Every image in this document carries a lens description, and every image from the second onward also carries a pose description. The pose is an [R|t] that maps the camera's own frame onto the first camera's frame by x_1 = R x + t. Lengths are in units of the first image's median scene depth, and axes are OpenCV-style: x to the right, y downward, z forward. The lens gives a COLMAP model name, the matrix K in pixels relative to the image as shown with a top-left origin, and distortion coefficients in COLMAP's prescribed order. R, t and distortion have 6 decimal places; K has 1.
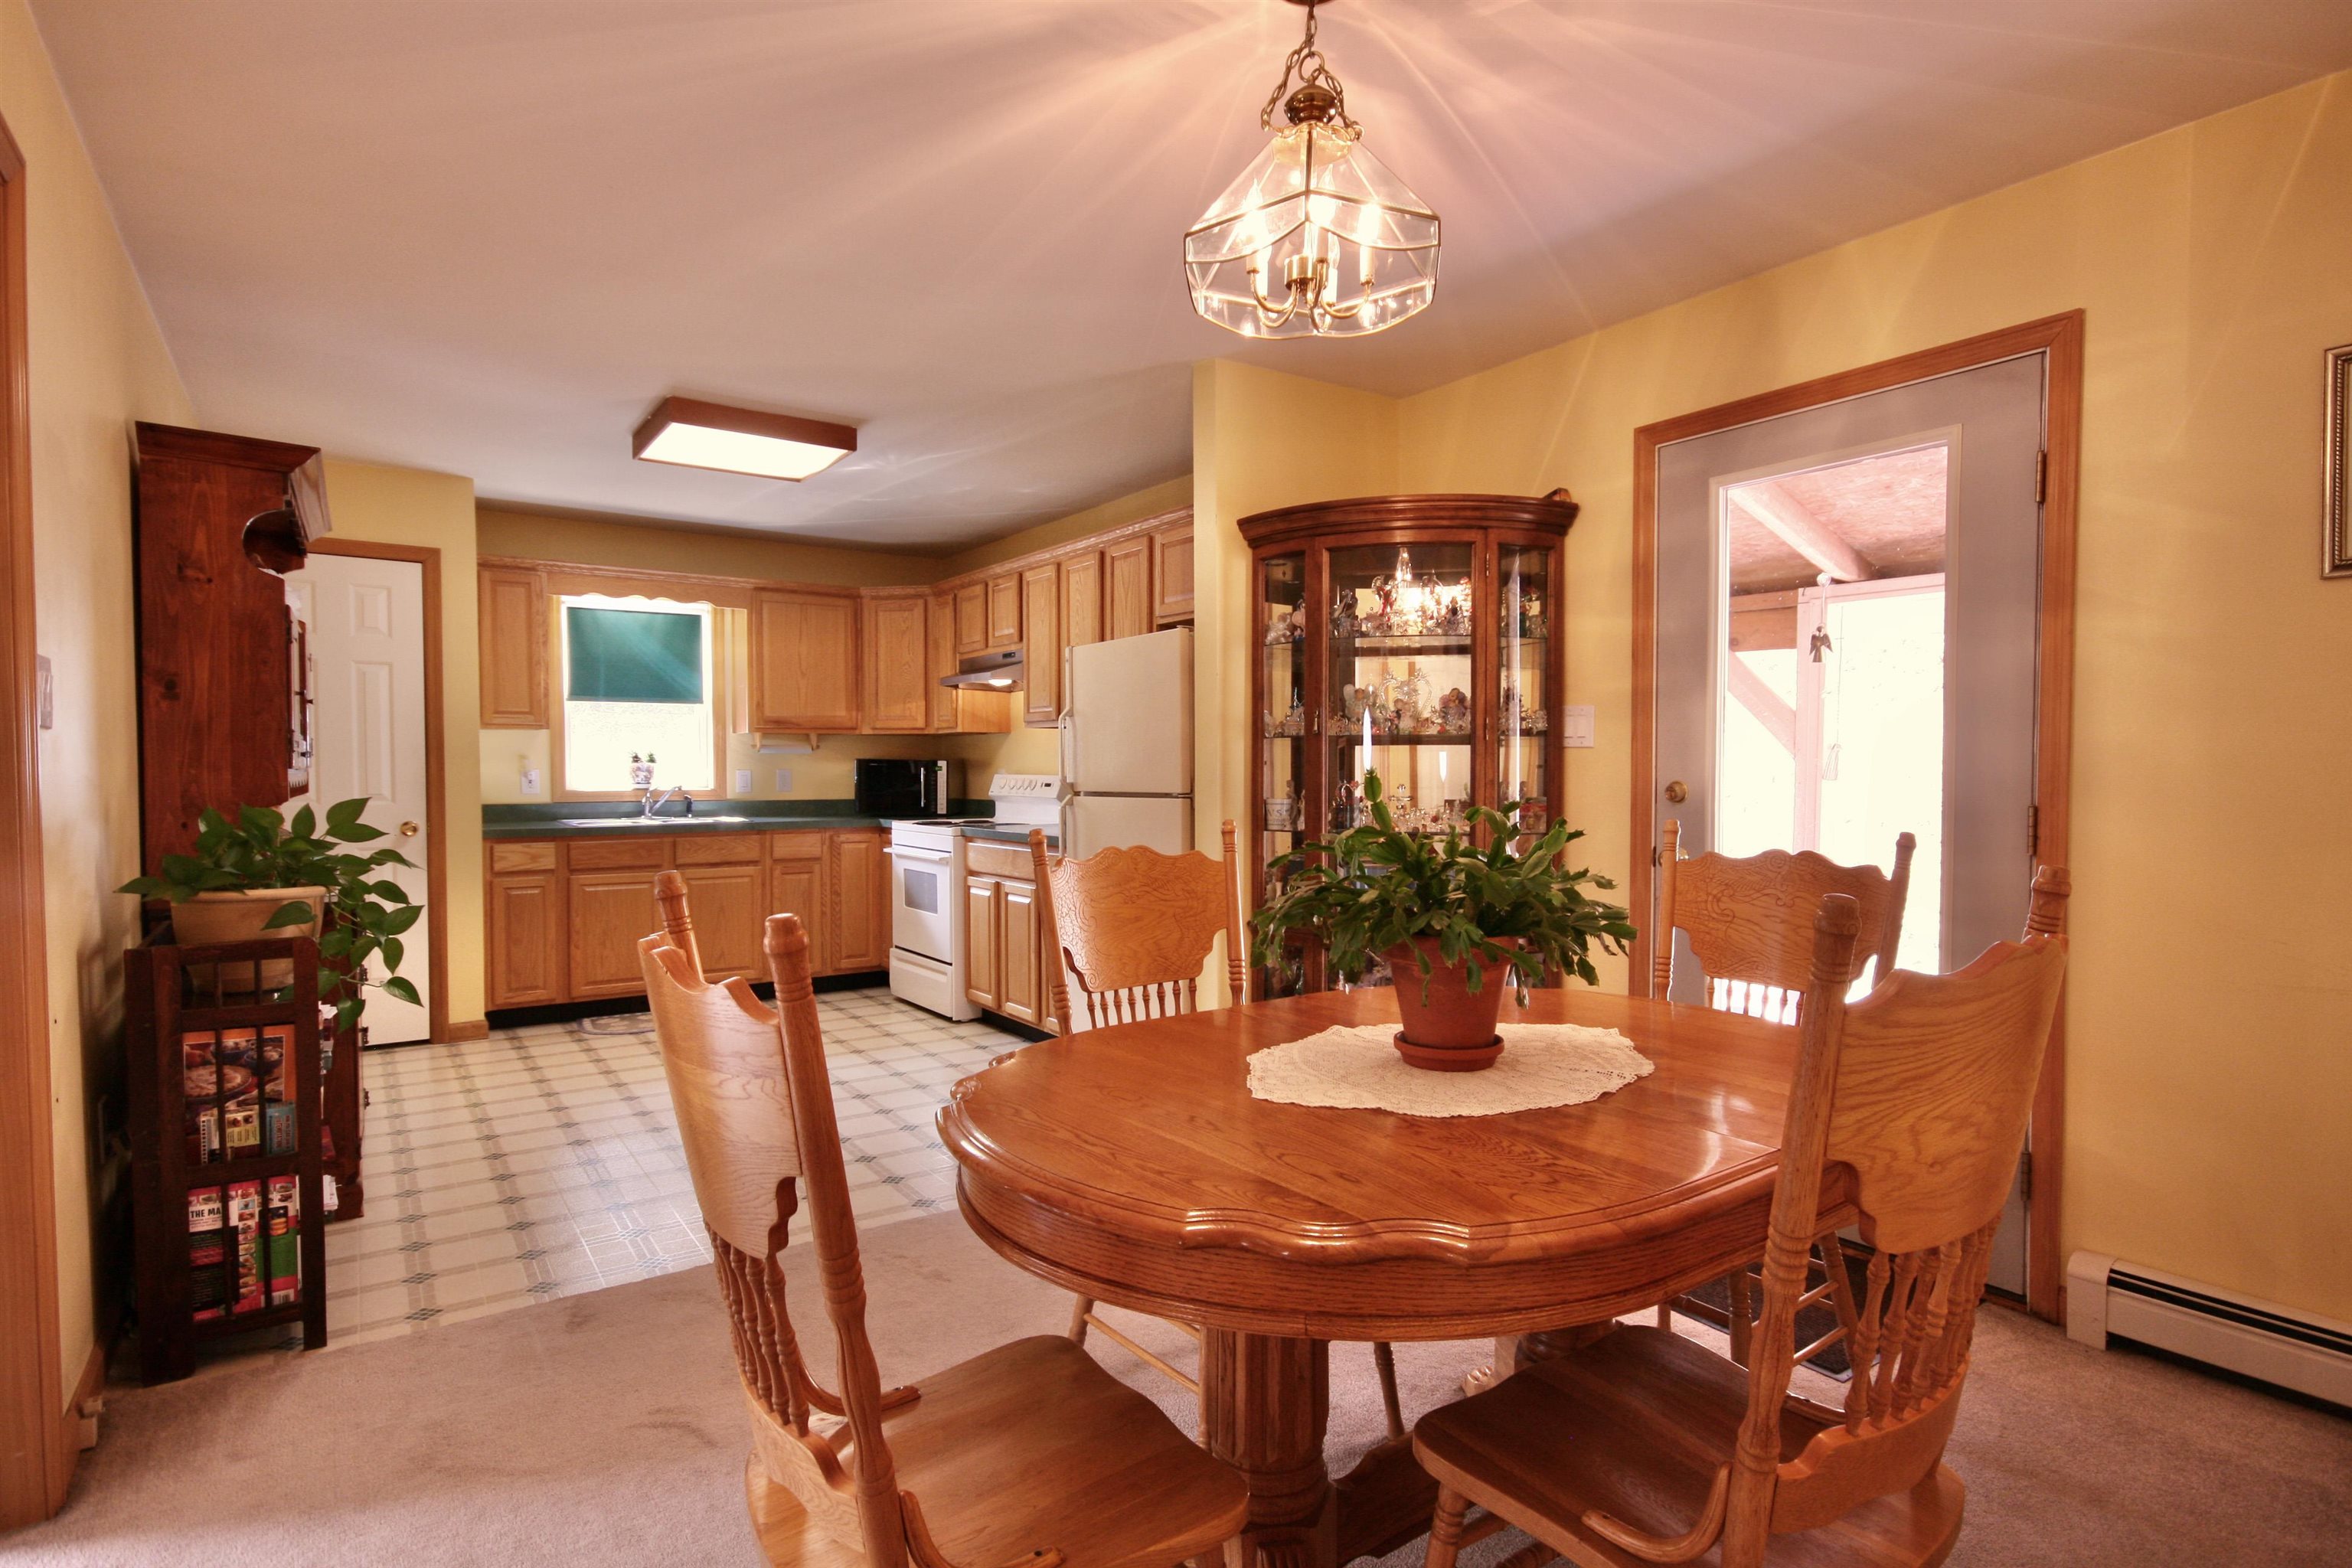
lens RADIAL K [[1203.3, 0, 1217.3], [0, 1203.3, 805.7], [0, 0, 1]] dist [-0.006352, 0.022865]
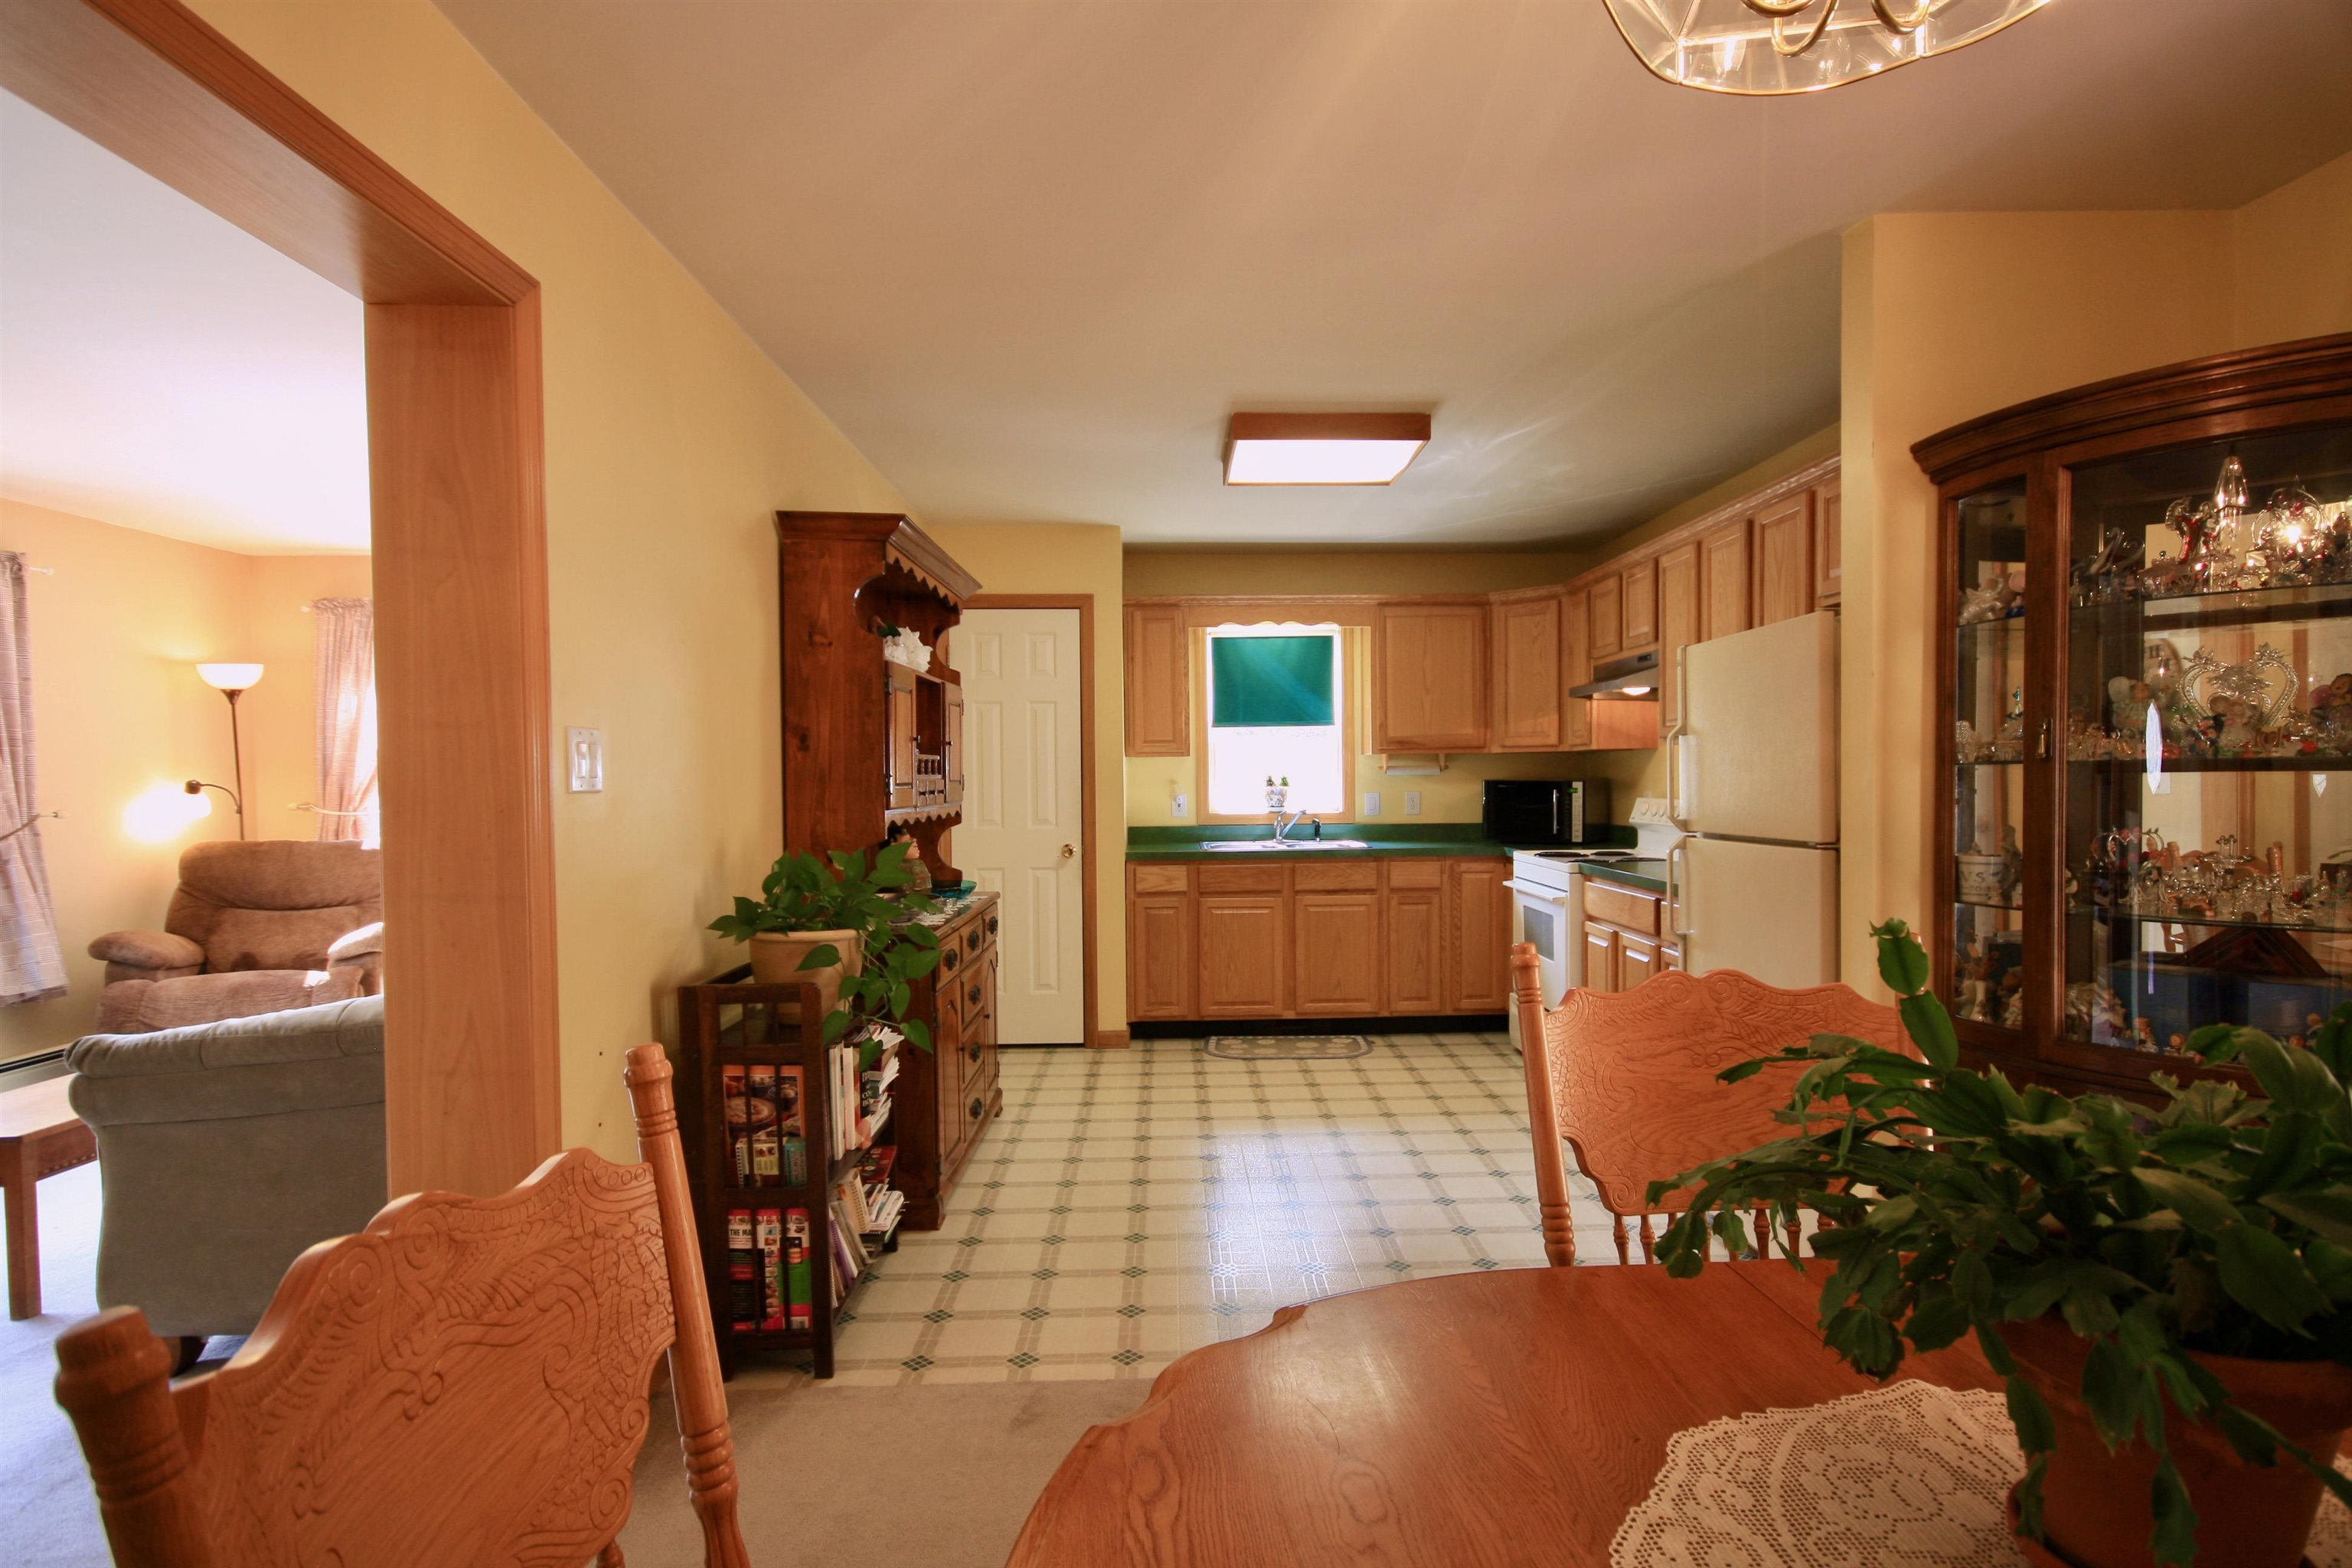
lens RADIAL K [[1203.3, 0, 1217.3], [0, 1203.3, 805.7], [0, 0, 1]] dist [-0.006352, 0.022865]
pose [[0.832007, 0.006067, -0.554732, 0.053510], [-0.008008, 0.999967, -0.001076, -0.022427], [0.554707, 0.005337, 0.832029, 0.163410]]
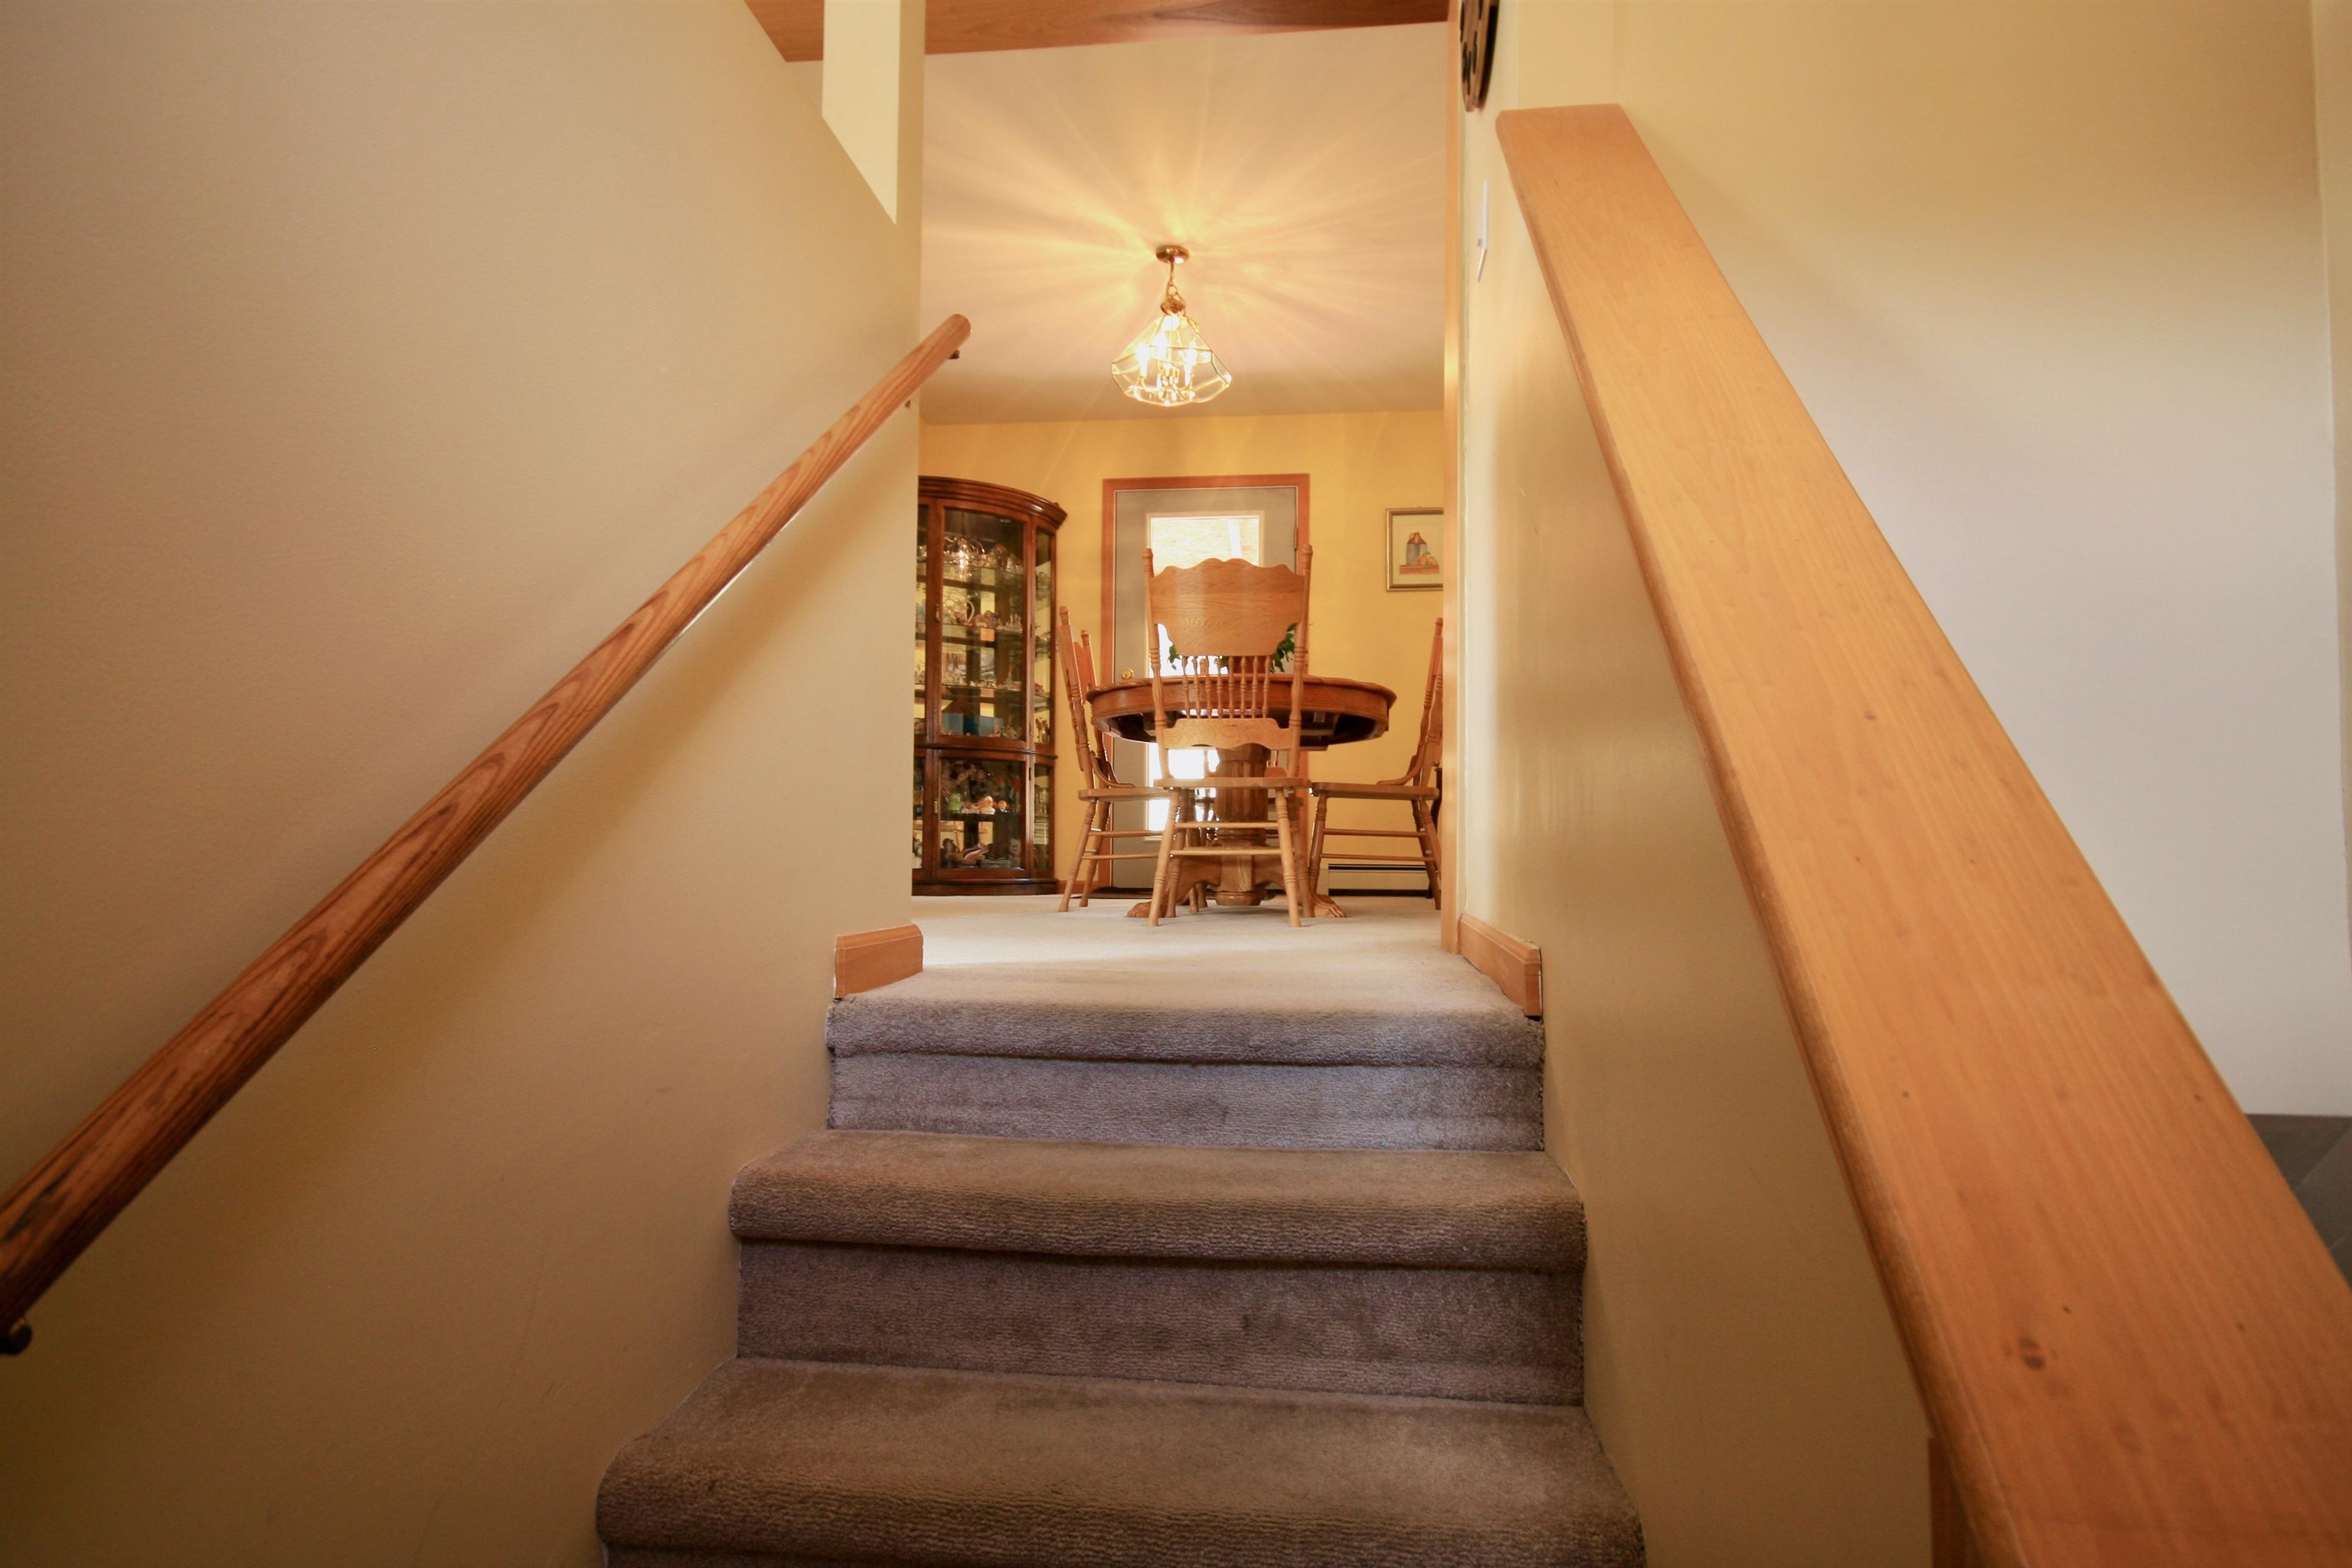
lens RADIAL K [[1203.3, 0, 1217.3], [0, 1203.3, 805.7], [0, 0, 1]] dist [-0.006352, 0.022865]
pose [[0.652645, 0.037032, 0.756758, -0.631032], [0.021289, 0.997514, -0.067173, 0.216429], [-0.757365, 0.059951, 0.650234, -0.209307]]
